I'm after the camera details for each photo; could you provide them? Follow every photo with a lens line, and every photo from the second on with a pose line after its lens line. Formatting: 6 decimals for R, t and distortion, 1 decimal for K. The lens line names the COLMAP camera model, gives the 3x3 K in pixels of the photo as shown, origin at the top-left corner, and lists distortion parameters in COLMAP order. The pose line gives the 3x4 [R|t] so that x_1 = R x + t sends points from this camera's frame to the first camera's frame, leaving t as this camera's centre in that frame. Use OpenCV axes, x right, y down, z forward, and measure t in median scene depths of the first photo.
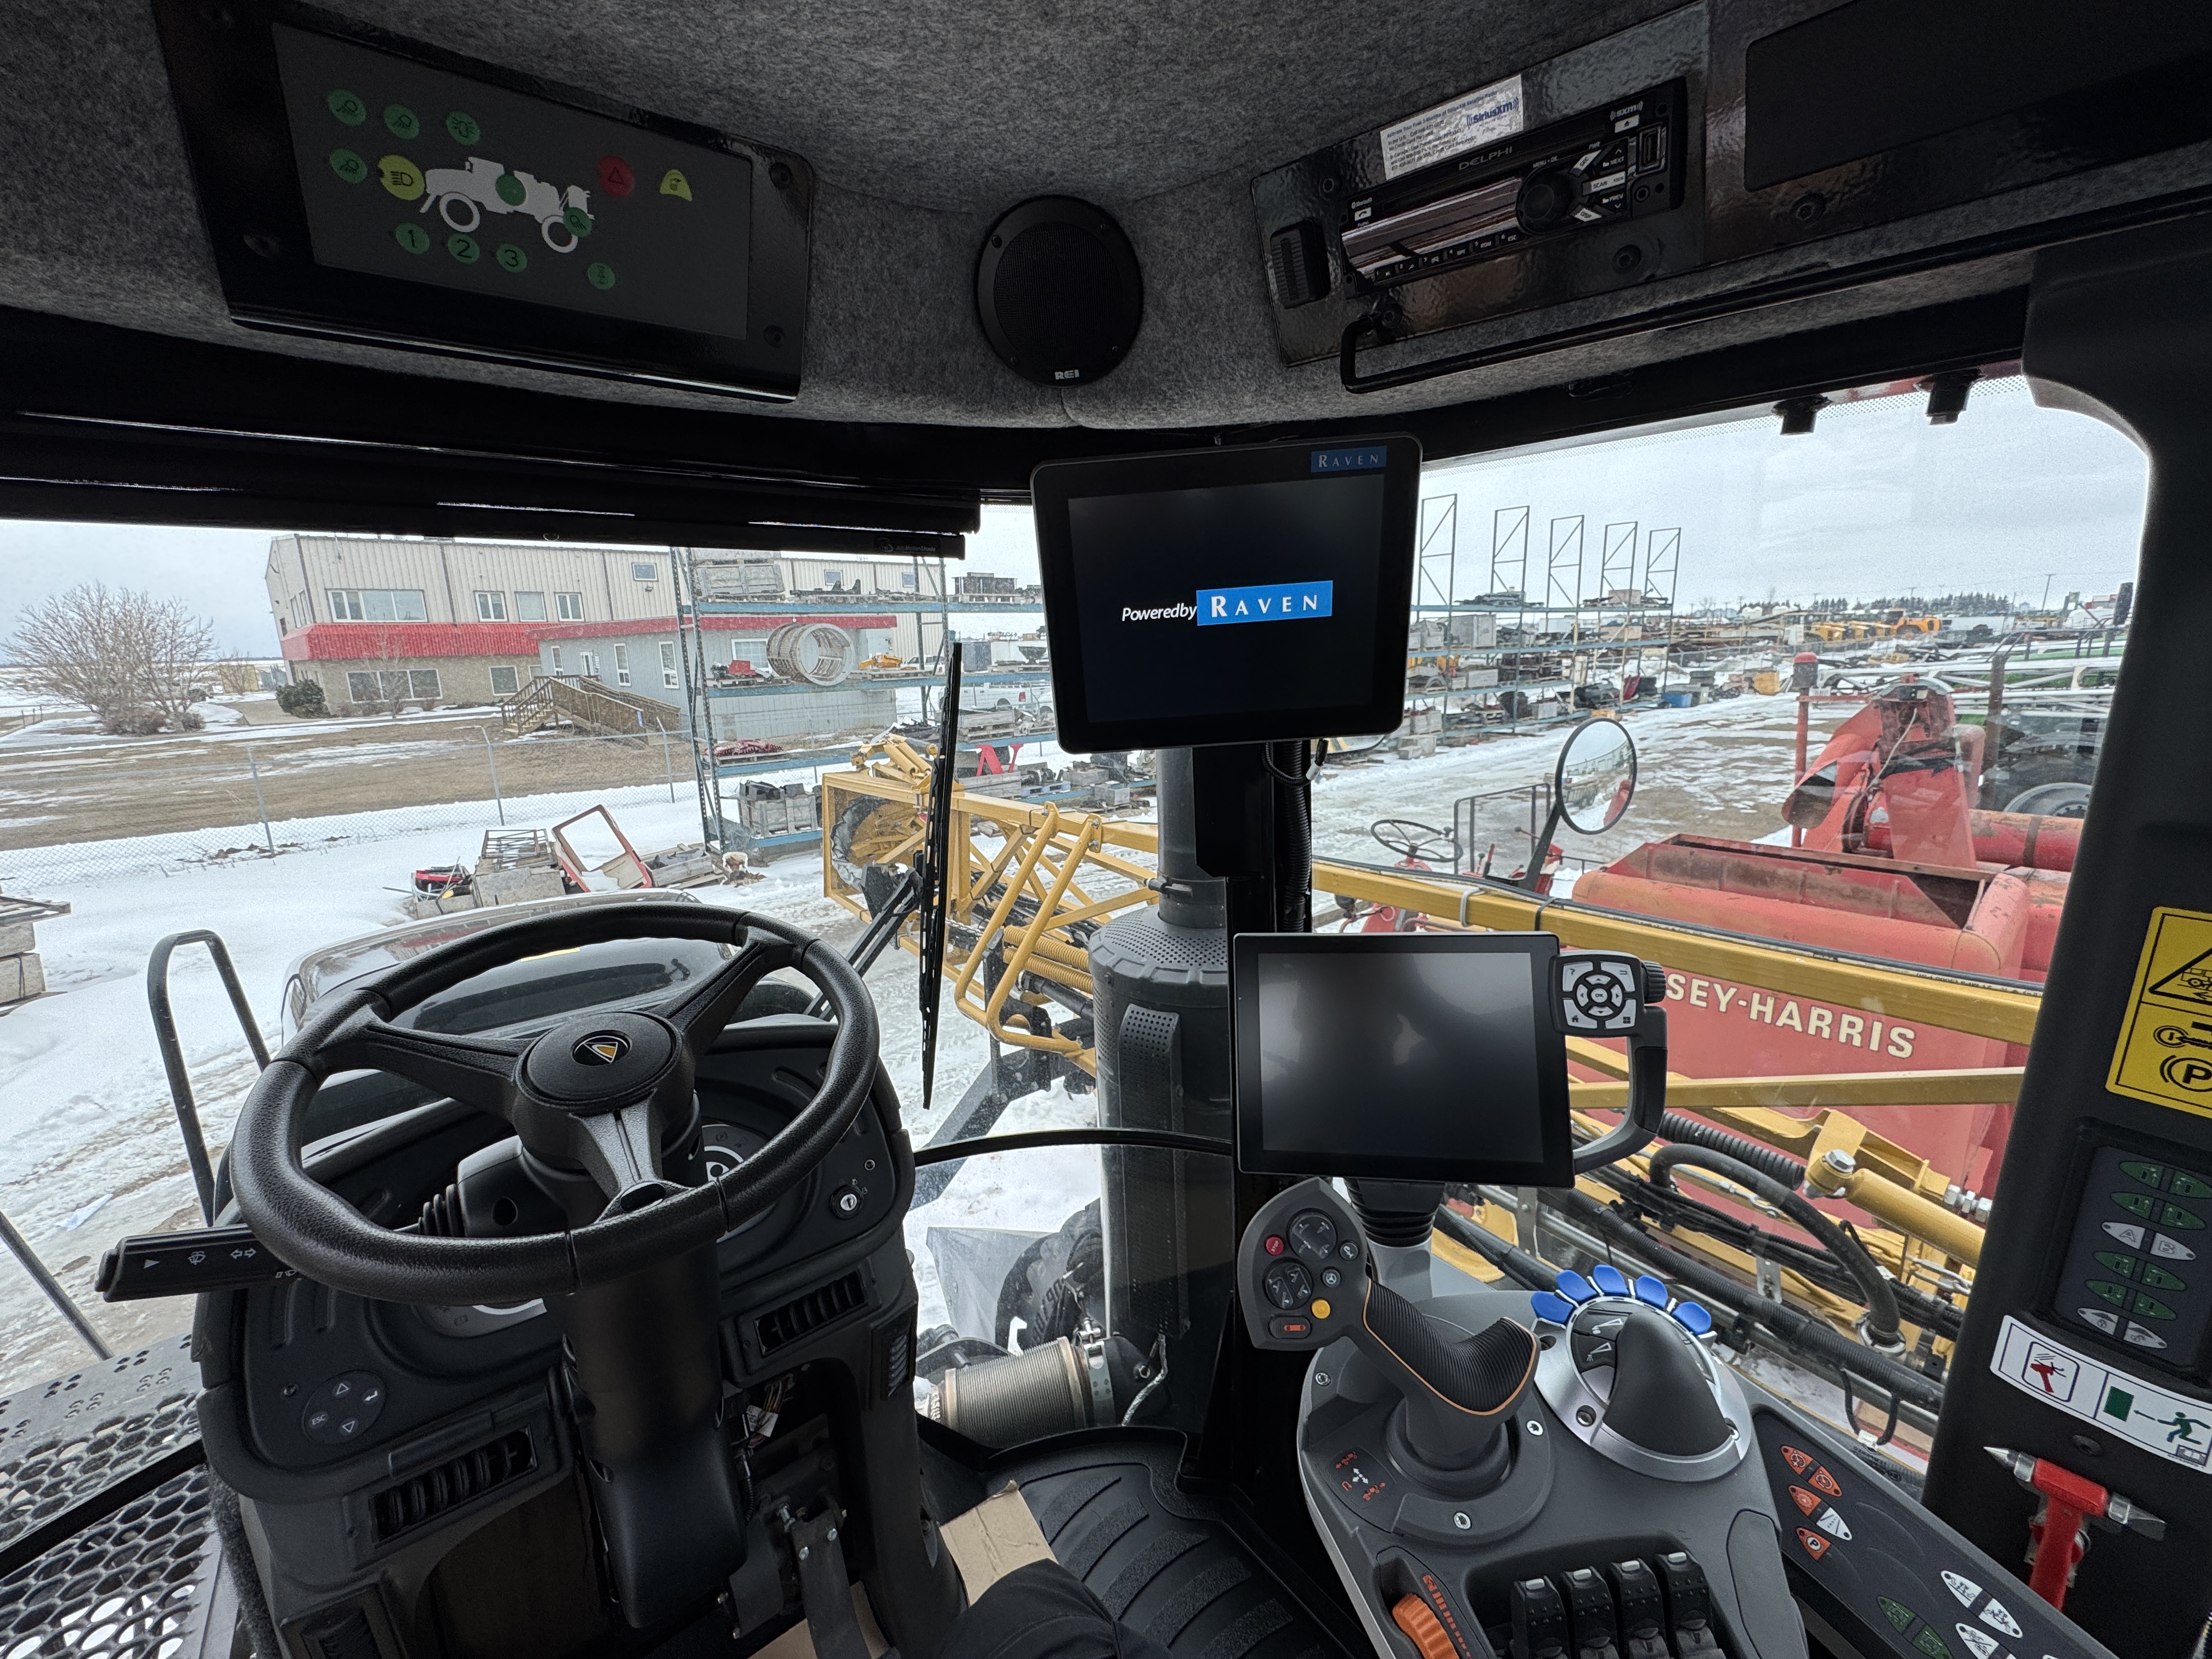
lens RADIAL K [[878.2, 0, 1102.3], [0, 878.2, 826.4], [0, 0, 1]] dist [-0.005881, 0.001497]
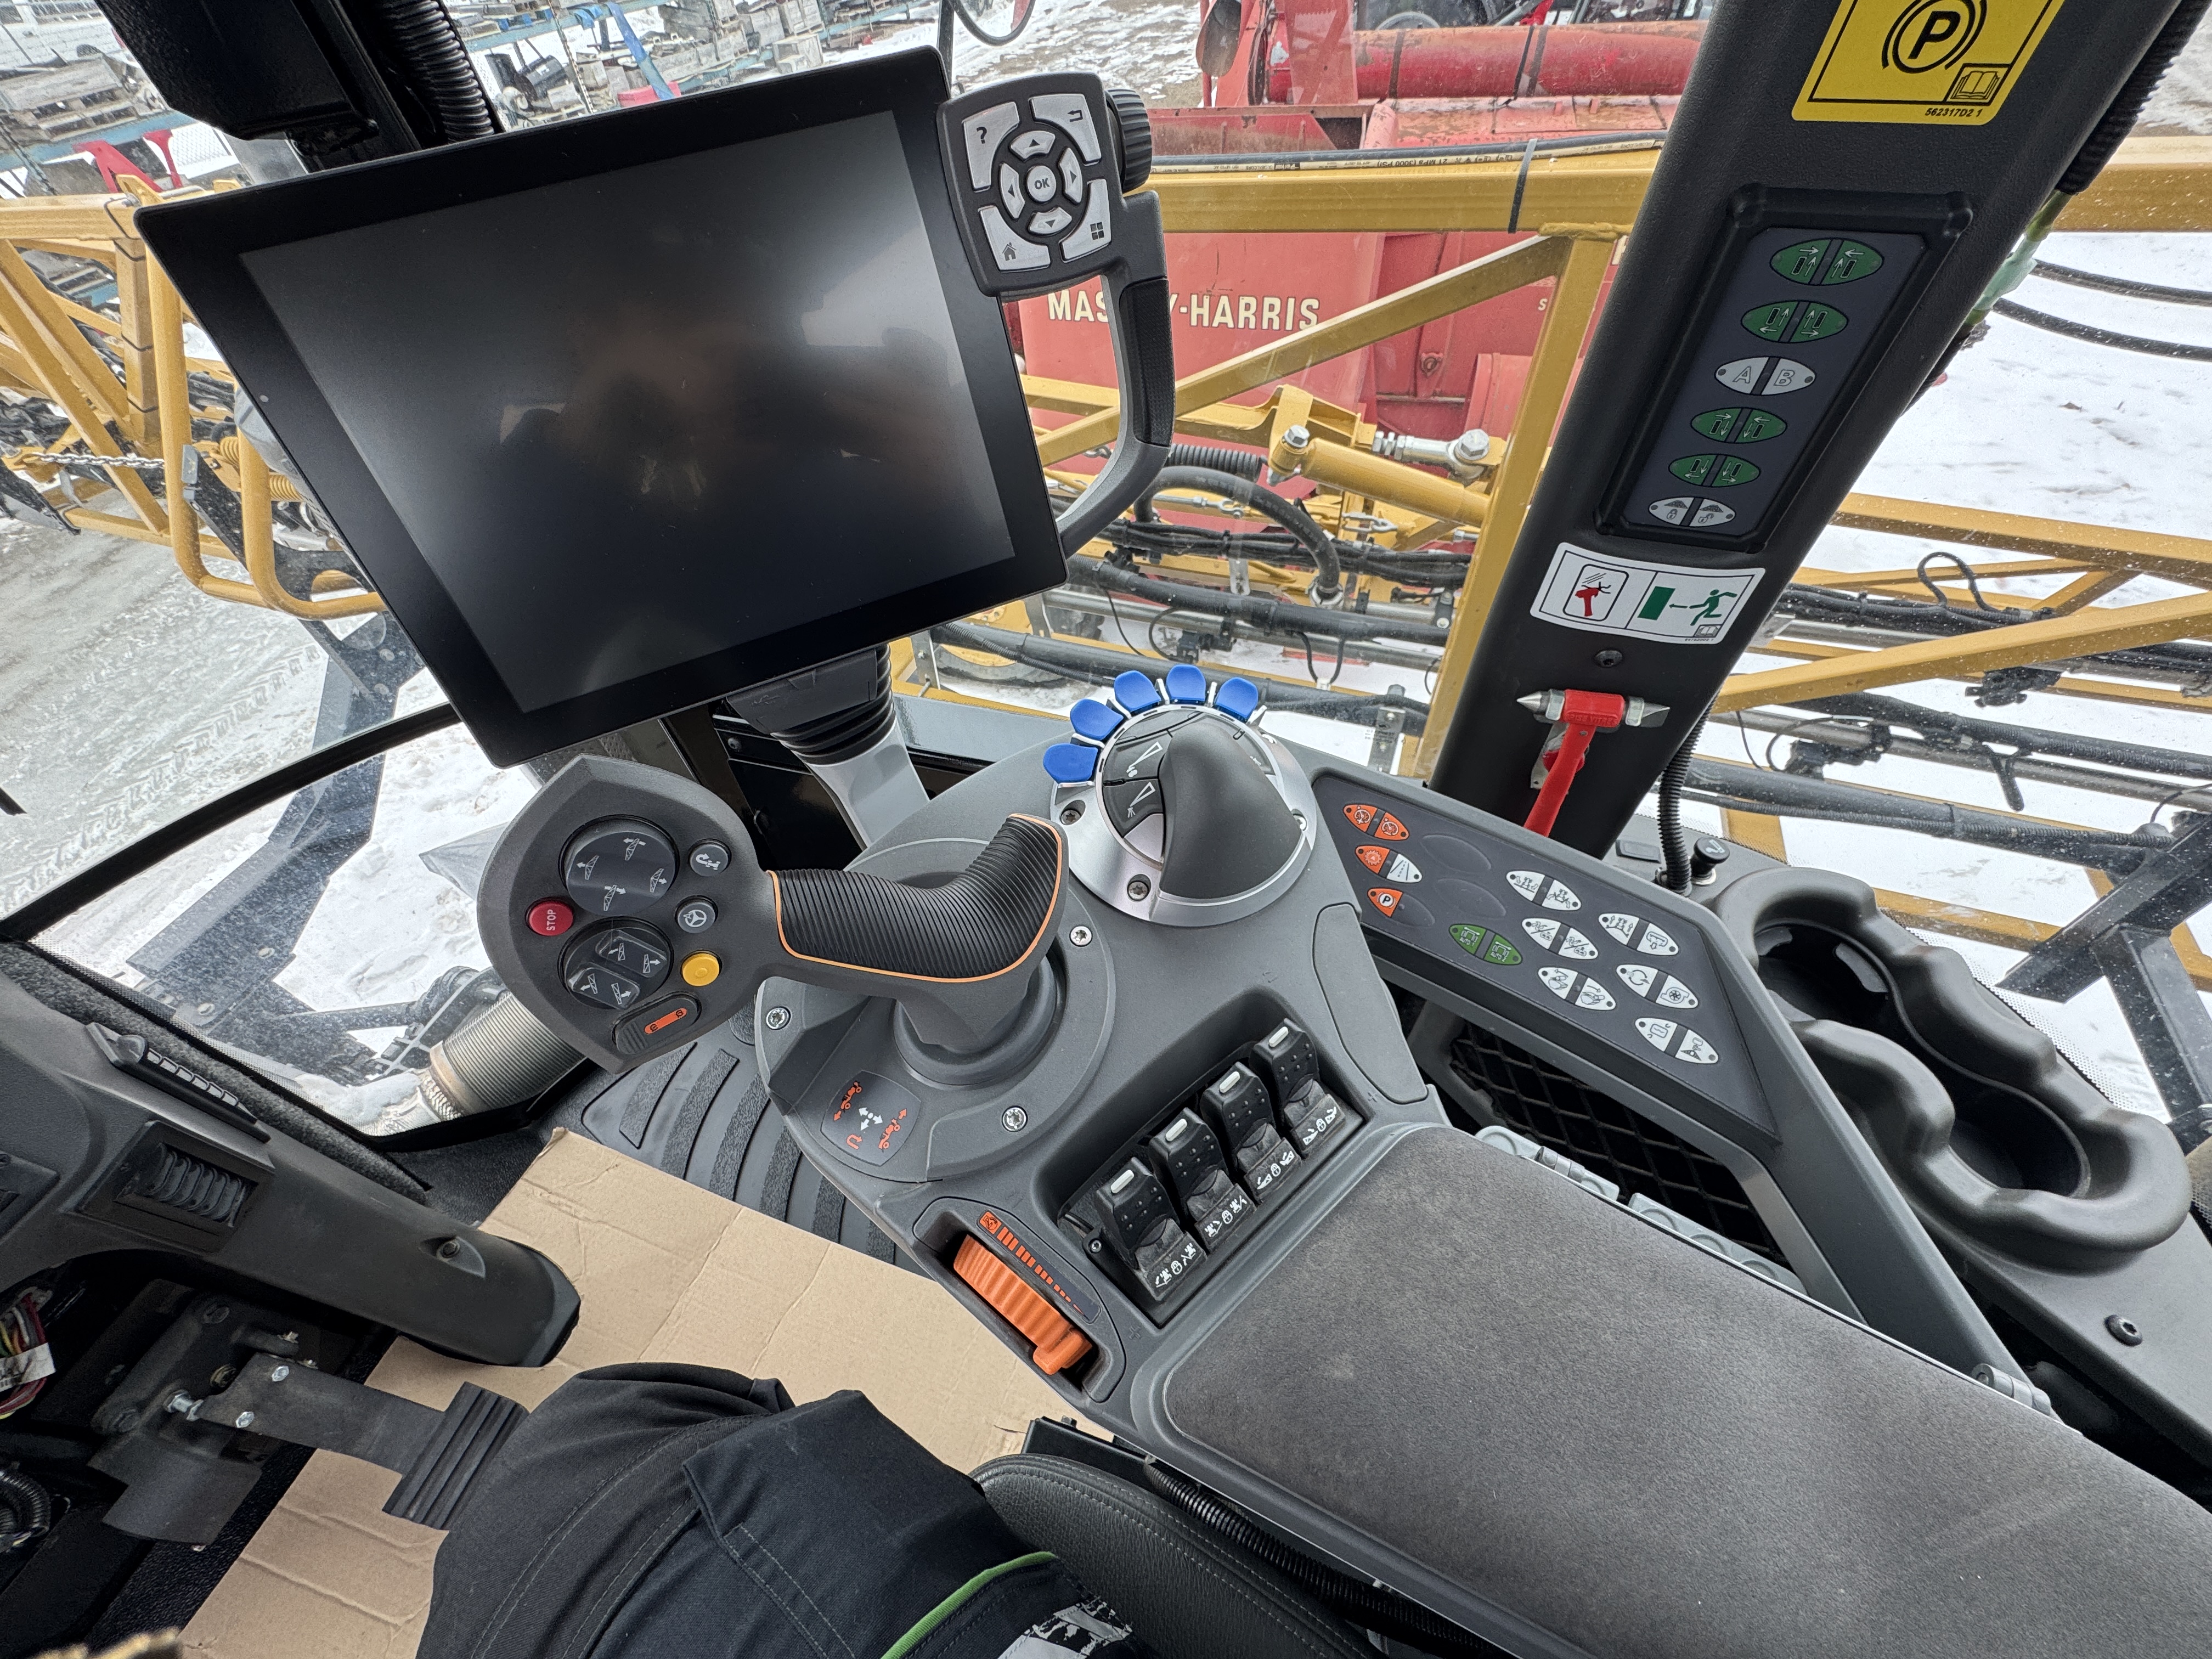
lens RADIAL K [[878.2, 0, 1098.8], [0, 878.2, 818.7], [0, 0, 1]] dist [-0.005881, 0.001497]
pose [[0.826111, -0.437535, 0.355112, 0.151700], [0.151825, 0.779697, 0.607472, 0.099523], [-0.542670, -0.447924, 0.710545, 0.272959]]
